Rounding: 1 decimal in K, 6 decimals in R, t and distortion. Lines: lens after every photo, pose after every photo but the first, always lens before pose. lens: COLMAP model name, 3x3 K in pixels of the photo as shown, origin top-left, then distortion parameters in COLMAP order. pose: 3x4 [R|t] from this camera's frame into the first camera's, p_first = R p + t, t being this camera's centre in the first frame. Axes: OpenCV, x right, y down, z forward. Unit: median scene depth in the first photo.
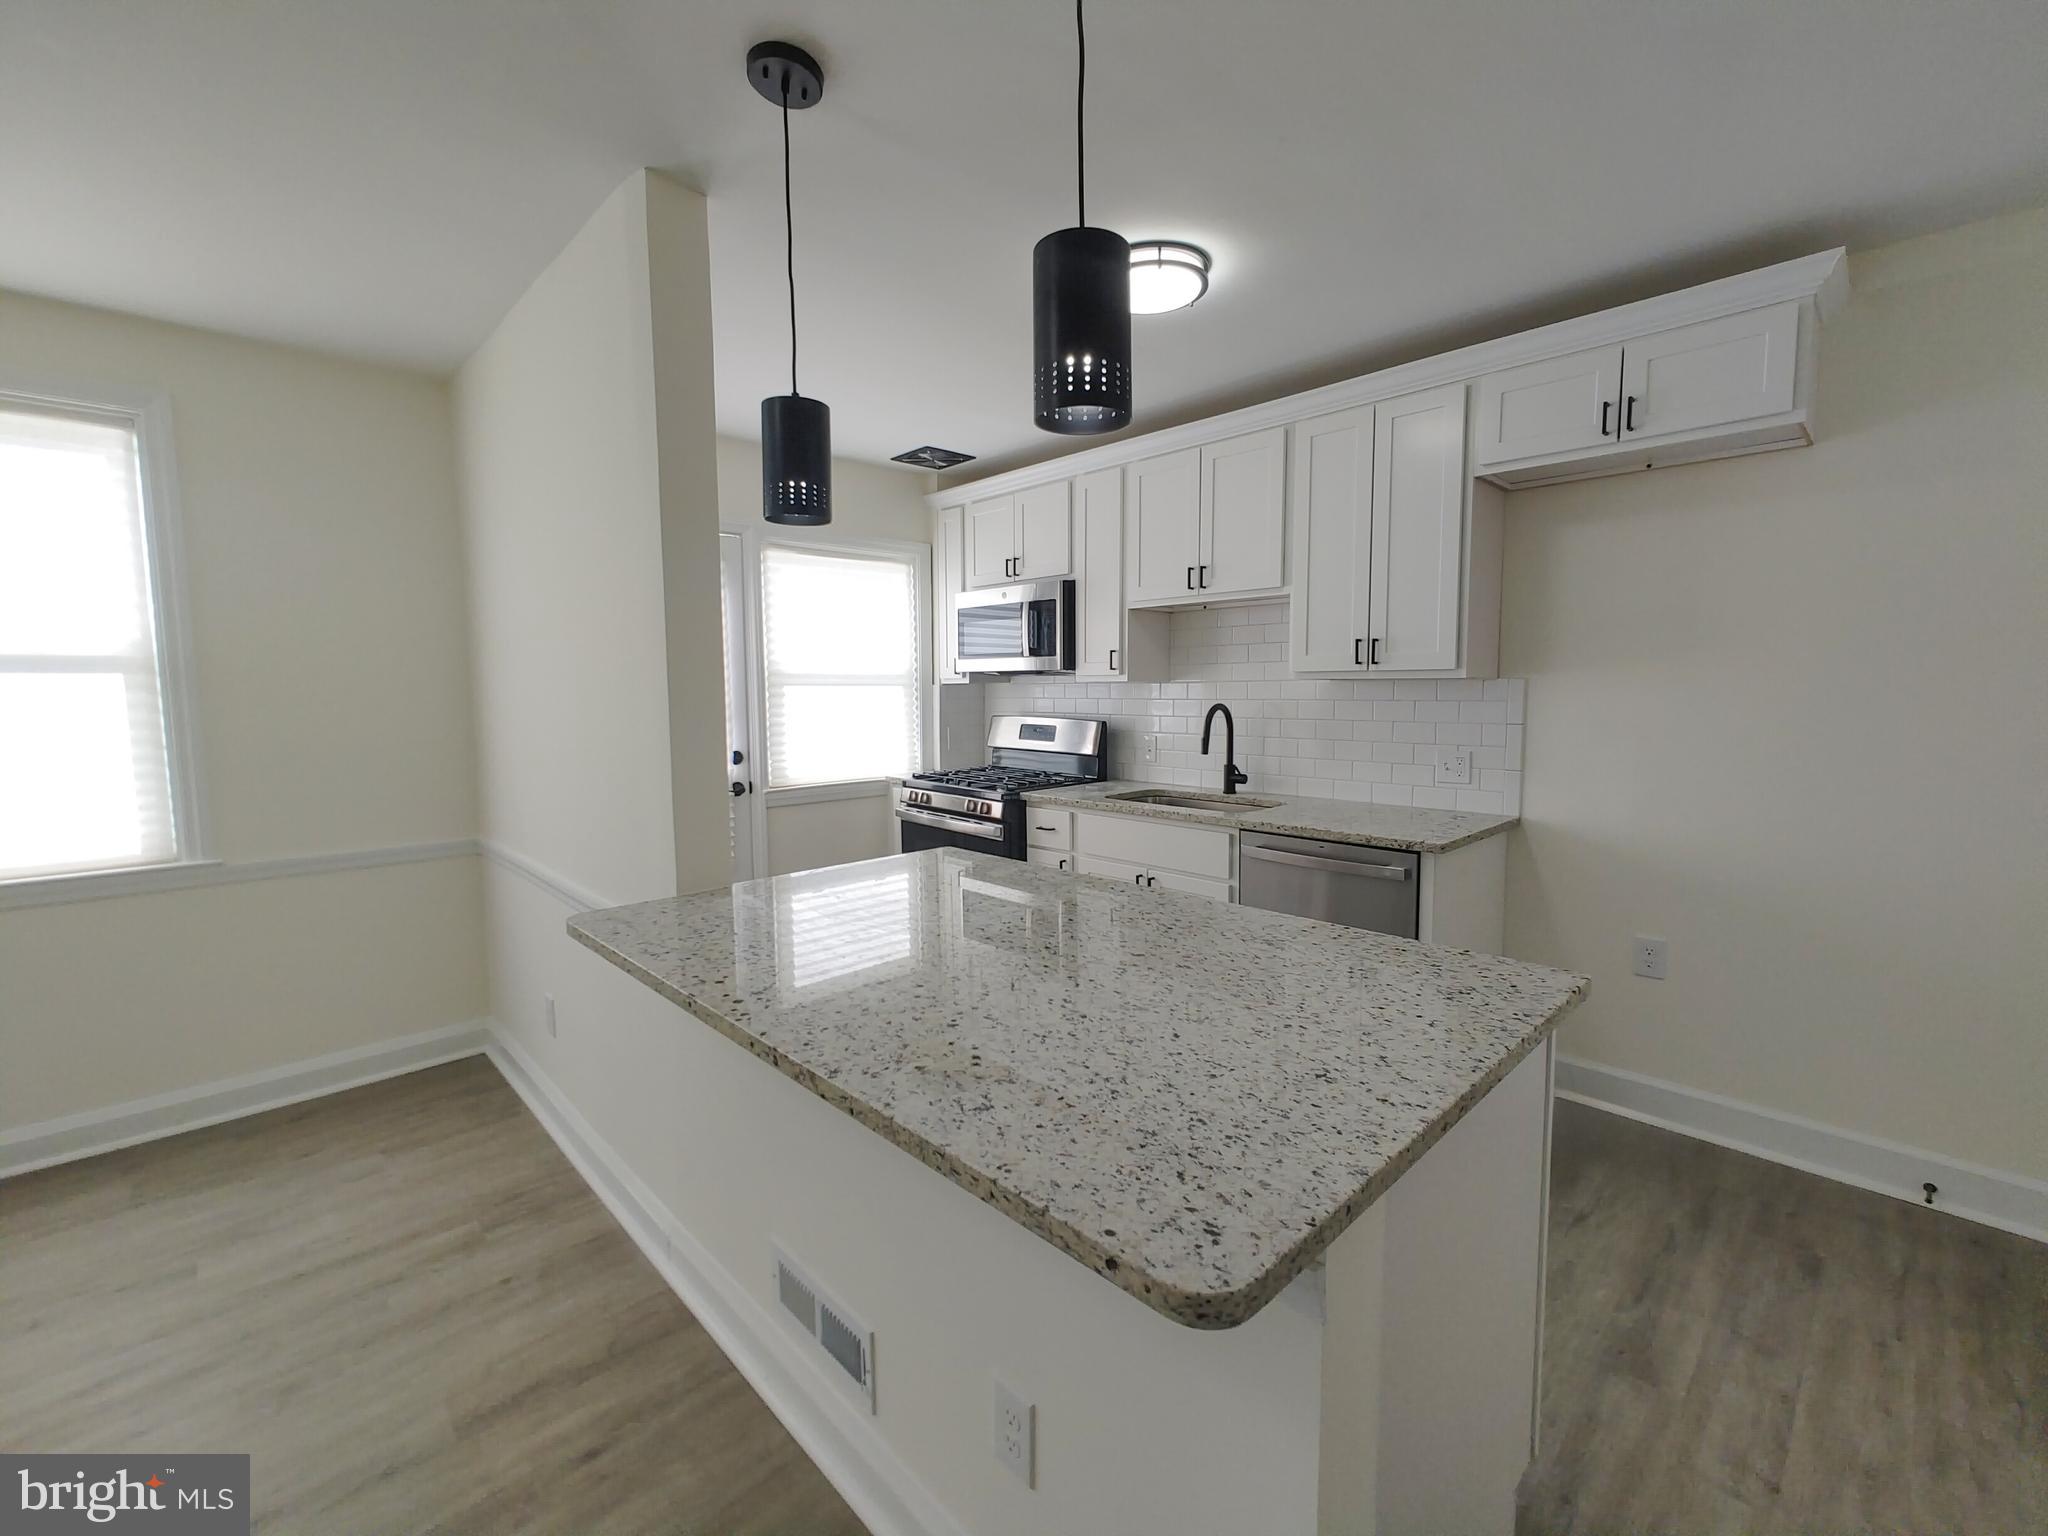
lens RADIAL K [[870.1, 0, 1050.2], [0, 870.1, 763.4], [0, 0, 1]] dist [-0.003806, 0.003714]
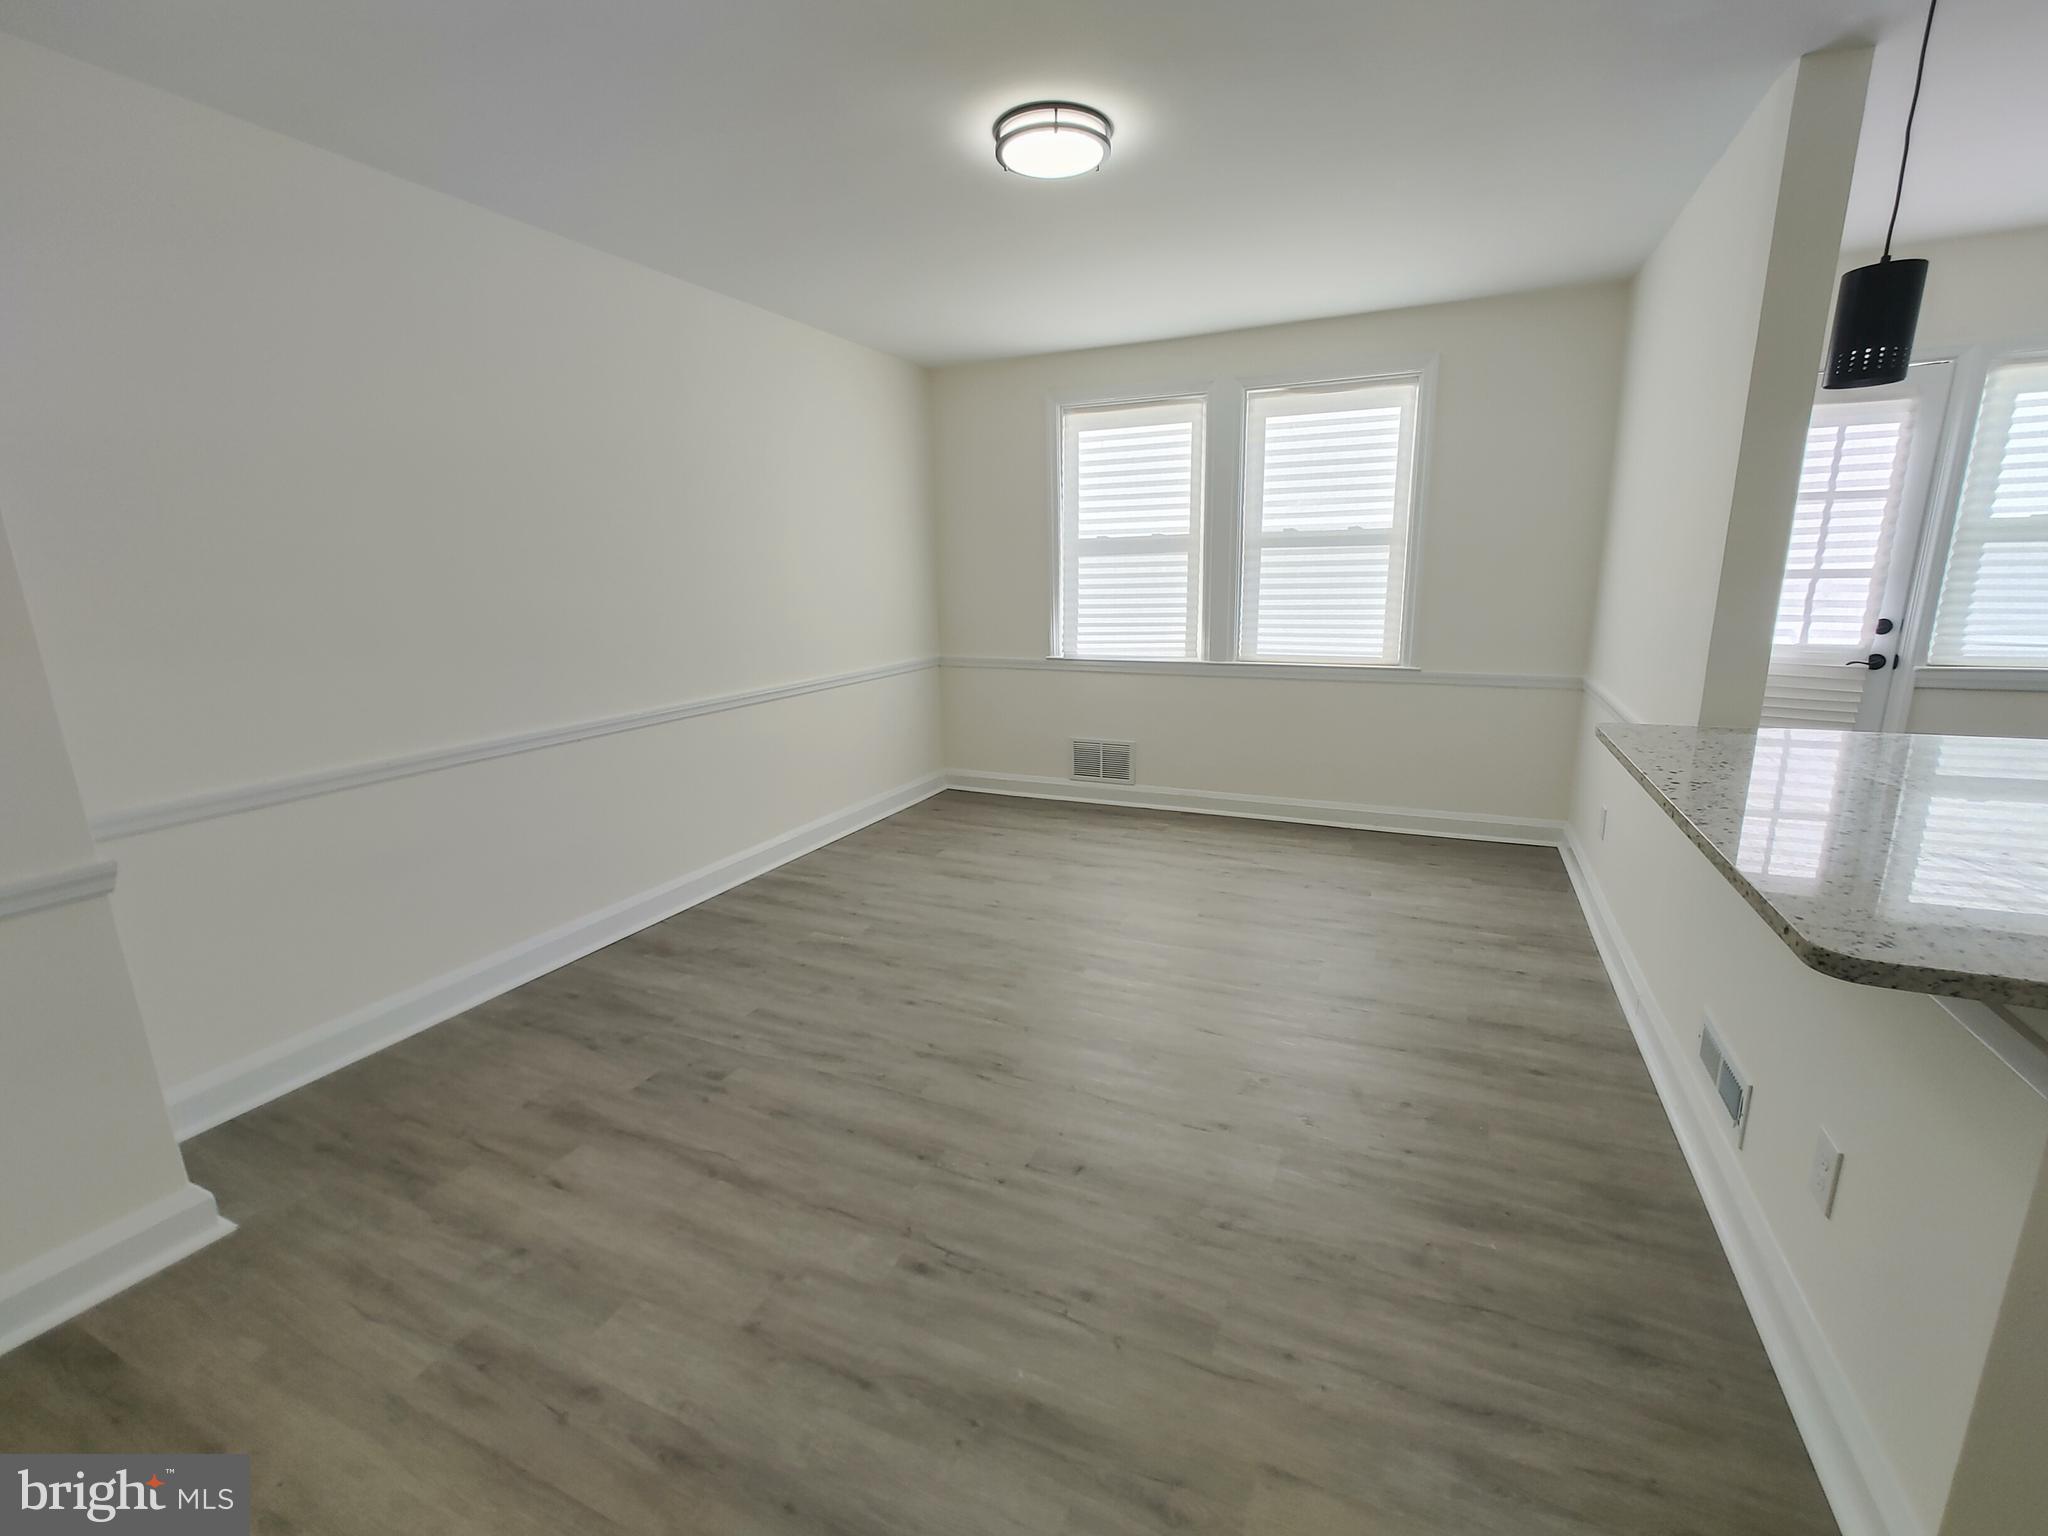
lens RADIAL K [[870.1, 0, 1045.0], [0, 870.1, 762.9], [0, 0, 1]] dist [-0.003806, 0.003714]
pose [[0.370532, 0.204404, -0.906049, 0.238677], [-0.065718, 0.978809, 0.193942, 0.020715], [0.926492, -0.012318, 0.376114, -0.202735]]
